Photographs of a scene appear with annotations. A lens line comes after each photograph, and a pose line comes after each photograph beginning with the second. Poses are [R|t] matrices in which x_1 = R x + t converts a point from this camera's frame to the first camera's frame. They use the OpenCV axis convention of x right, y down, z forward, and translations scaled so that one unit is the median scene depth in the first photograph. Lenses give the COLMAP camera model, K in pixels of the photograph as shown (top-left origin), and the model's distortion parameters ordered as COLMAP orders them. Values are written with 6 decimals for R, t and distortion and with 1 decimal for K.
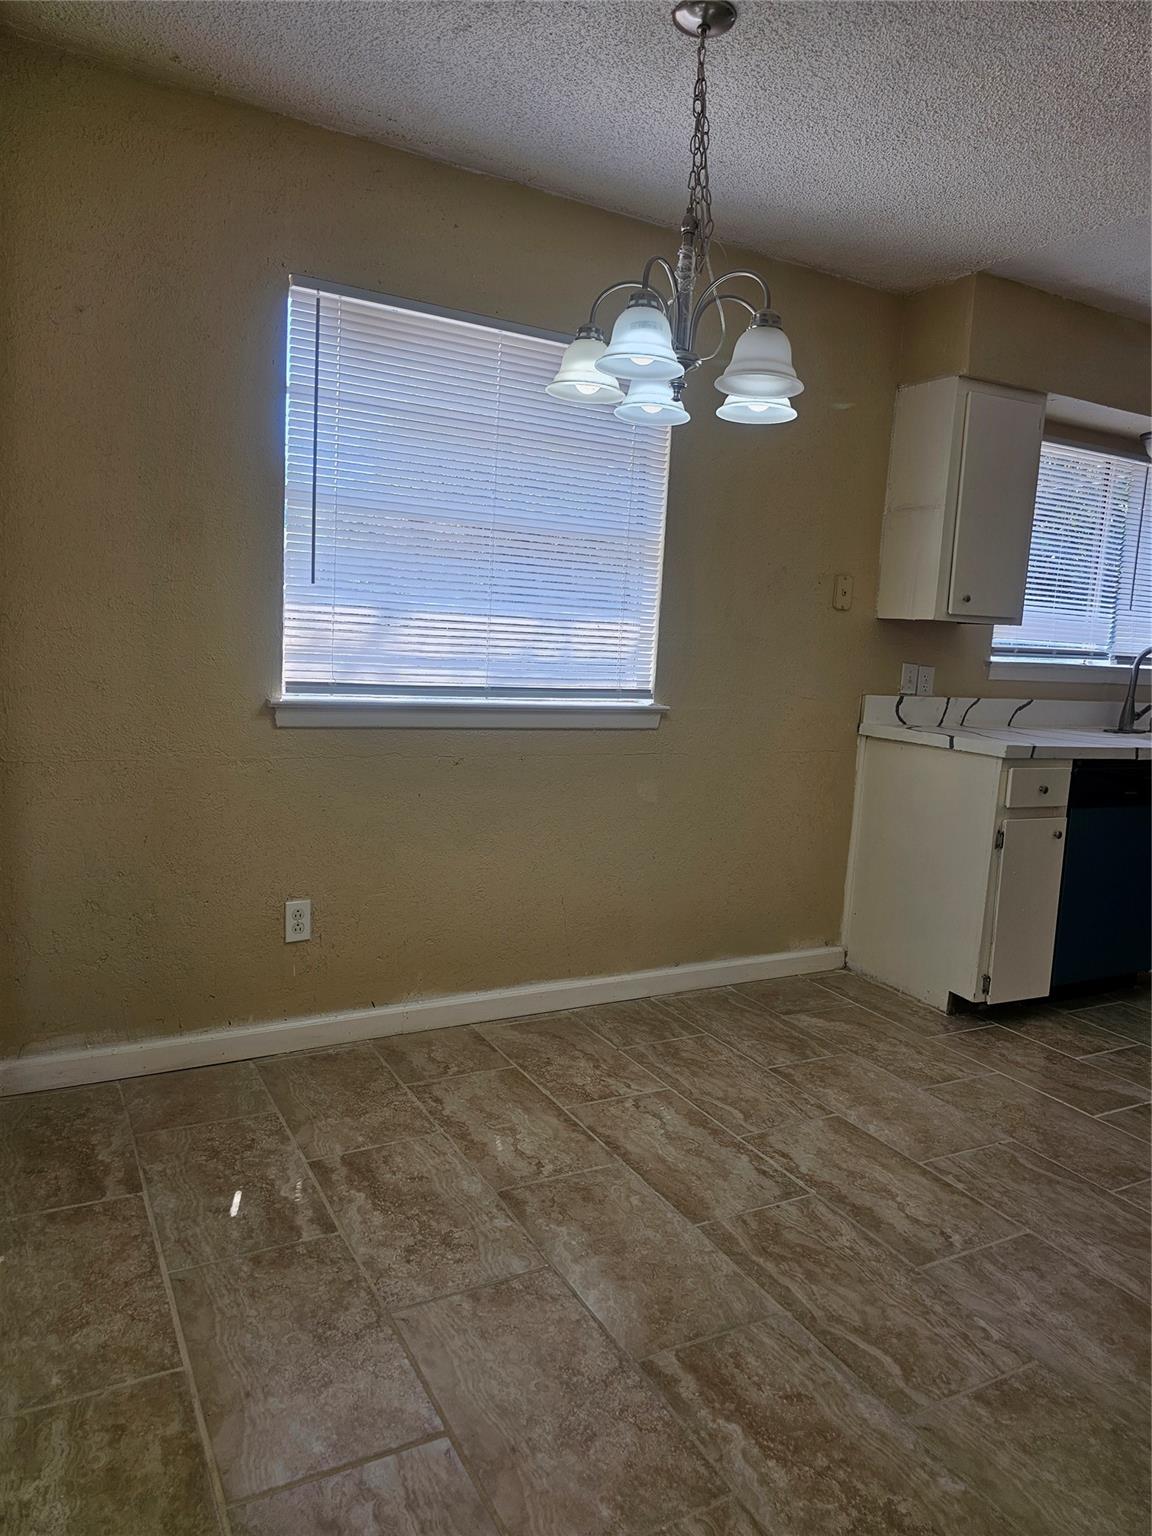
lens RADIAL K [[1031.4, 0, 573.7], [0, 1031.4, 764.8], [0, 0, 1]] dist [-0.003169, -0.001160]
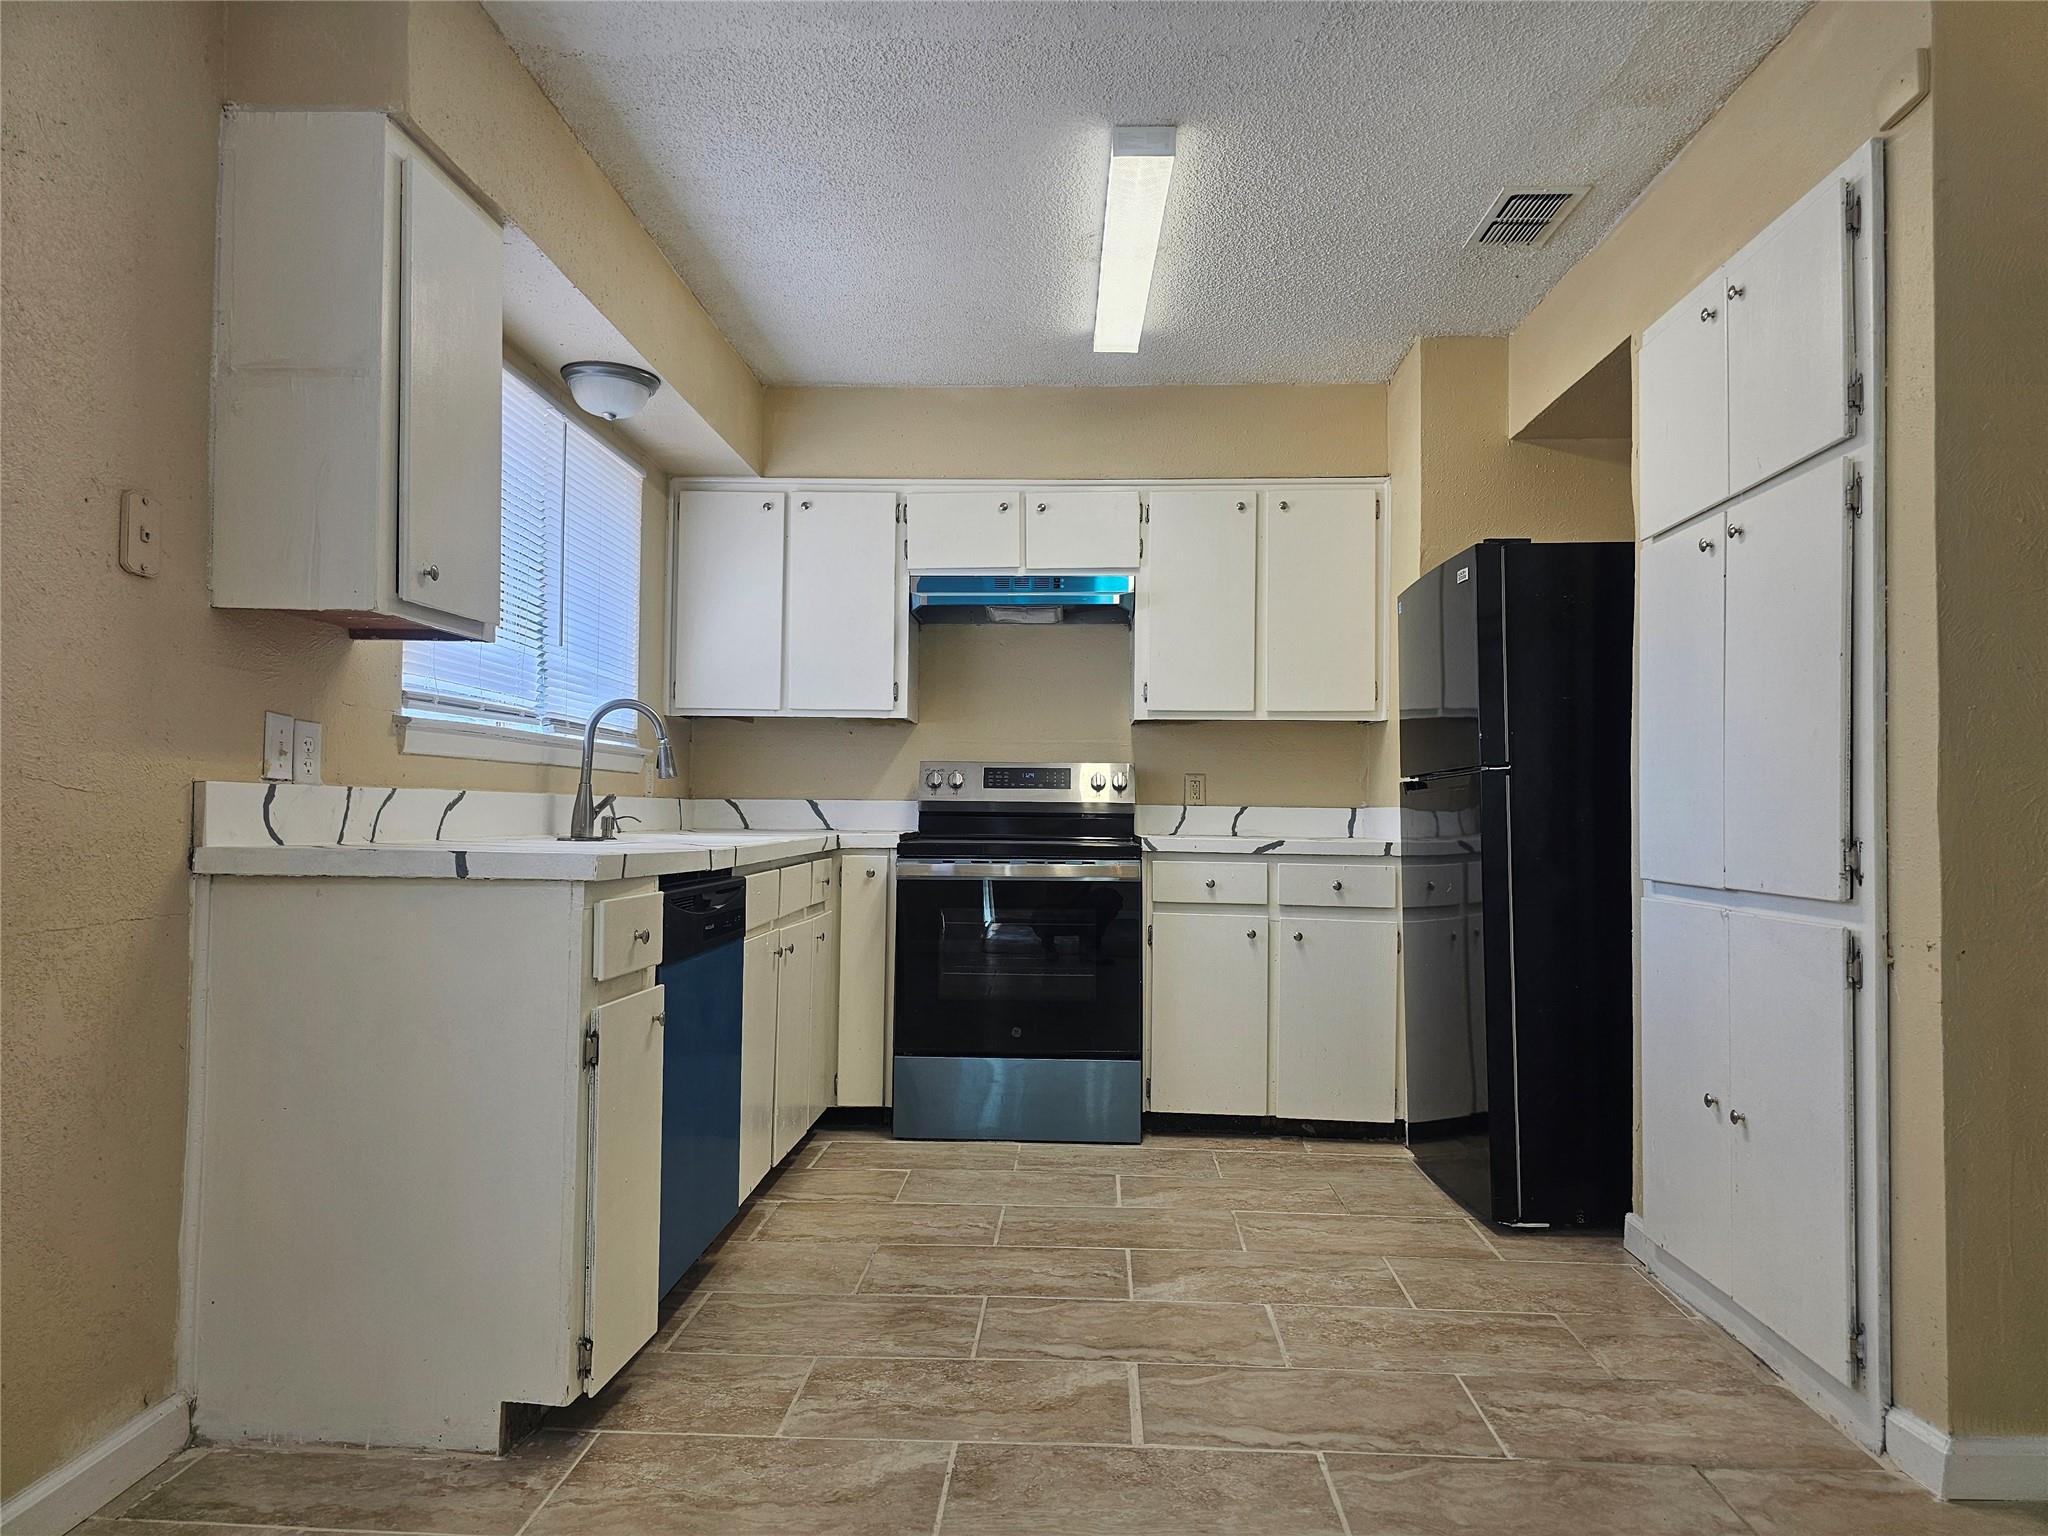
lens RADIAL K [[1375.2, 0, 1028.7], [0, 1375.2, 772.4], [0, 0, 1]] dist [-0.003169, -0.001160]
pose [[0.503926, -0.024846, 0.863390, -0.037407], [0.126238, 0.990971, -0.045162, -0.001988], [-0.854472, 0.131751, 0.502512, 0.419471]]
